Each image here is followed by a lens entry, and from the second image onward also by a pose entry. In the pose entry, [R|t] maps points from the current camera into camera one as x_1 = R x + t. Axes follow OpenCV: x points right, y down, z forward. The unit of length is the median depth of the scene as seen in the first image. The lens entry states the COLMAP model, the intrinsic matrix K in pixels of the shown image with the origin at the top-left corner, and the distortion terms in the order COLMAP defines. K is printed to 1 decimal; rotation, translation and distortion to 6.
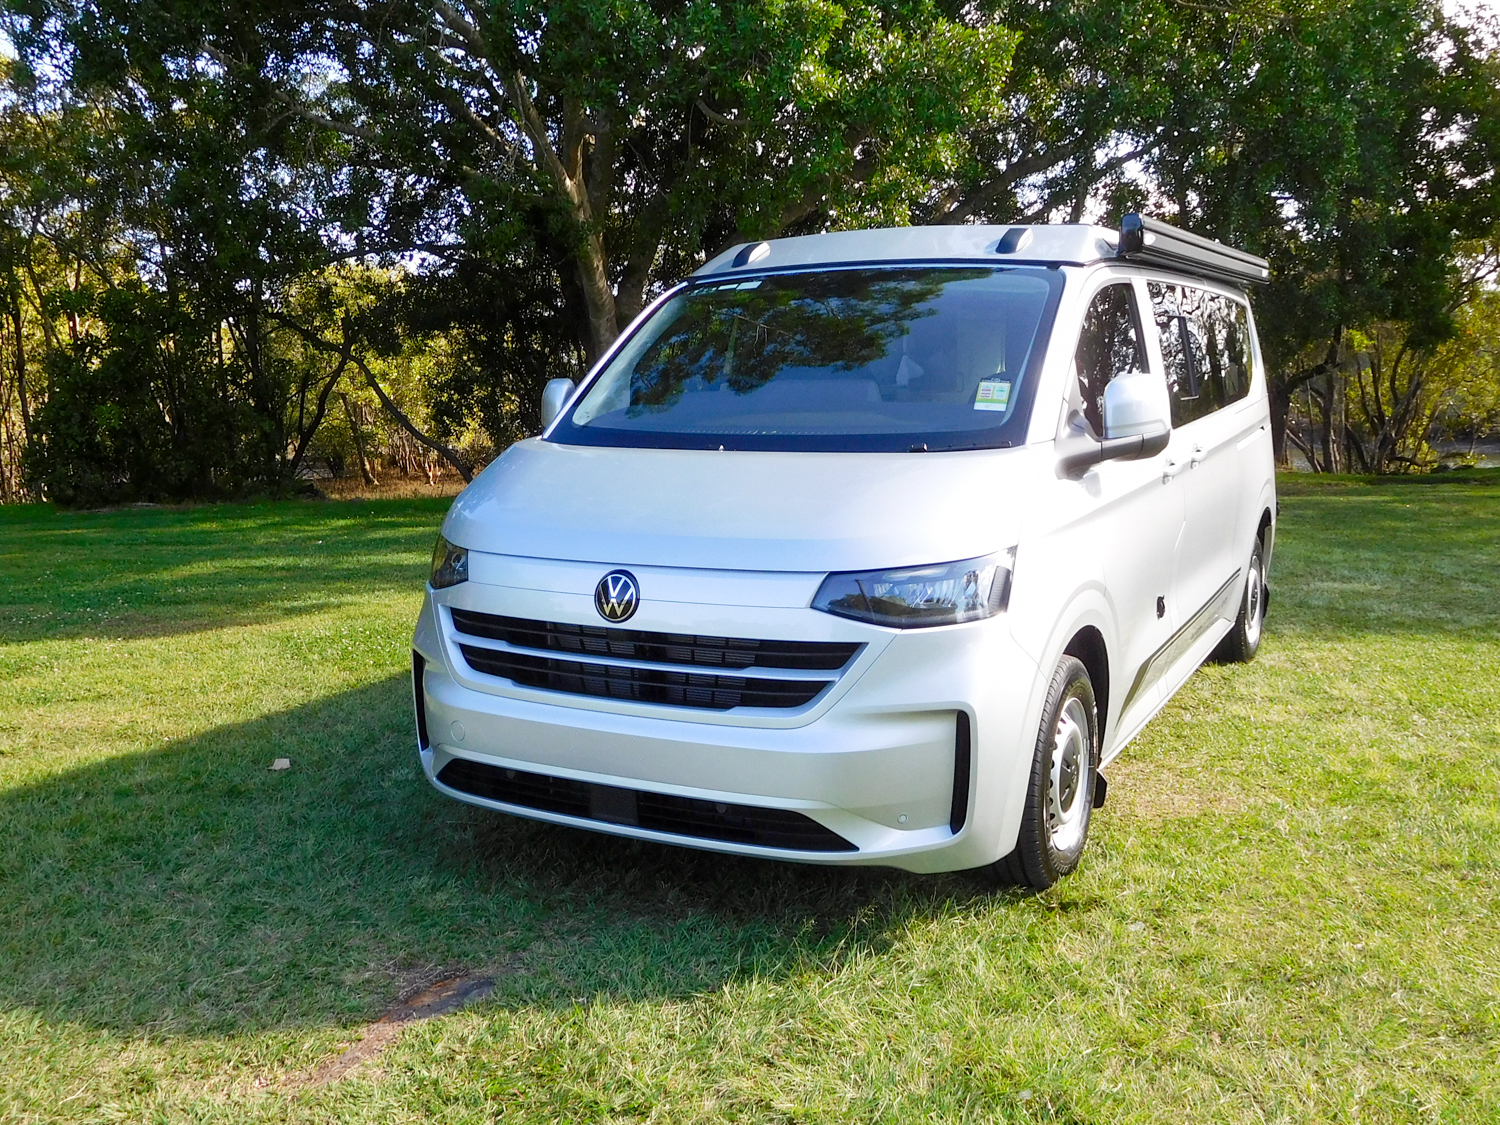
lens RADIAL K [[1198.6, 0, 733.3], [0, 1198.6, 568.5], [0, 0, 1]] dist [-0.006214, 0.000260]
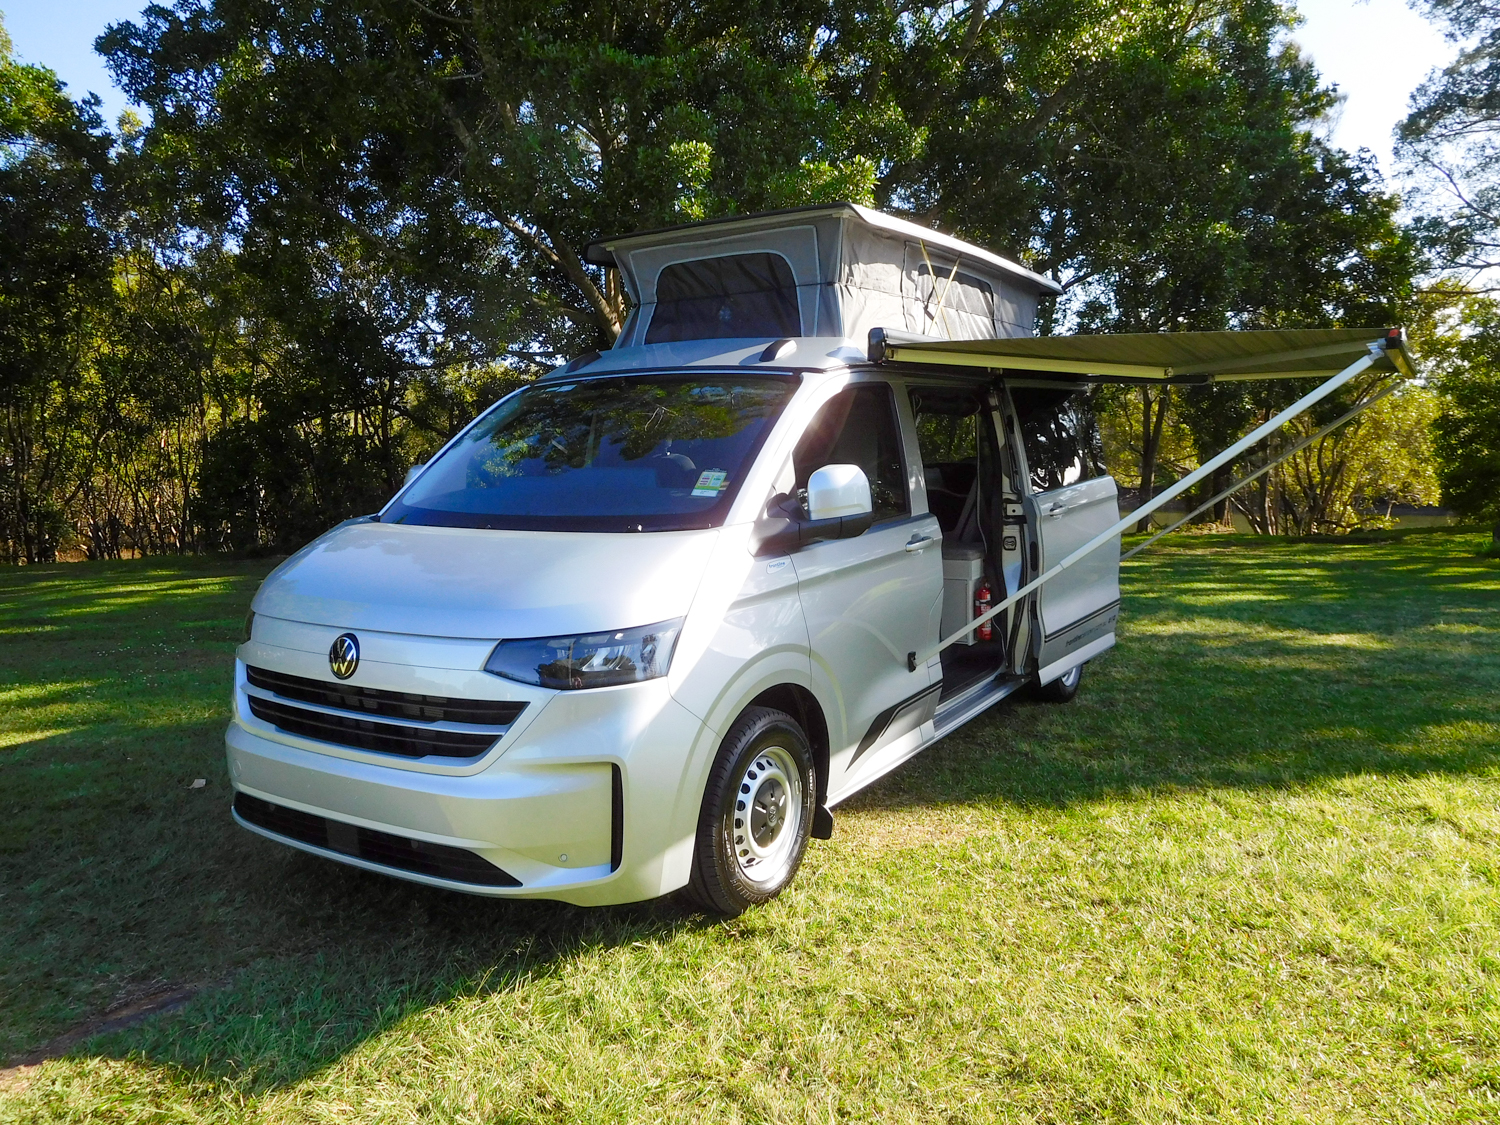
lens RADIAL K [[957.4, 0, 750.0], [0, 957.4, 562.5], [0, 0, 1]] dist [-0.014467, 0.001812]
pose [[0.999196, 0.004687, -0.039822, 0.334154], [-0.006522, 0.998917, -0.046064, -0.028440], [0.039563, 0.046287, 0.998144, 0.086983]]
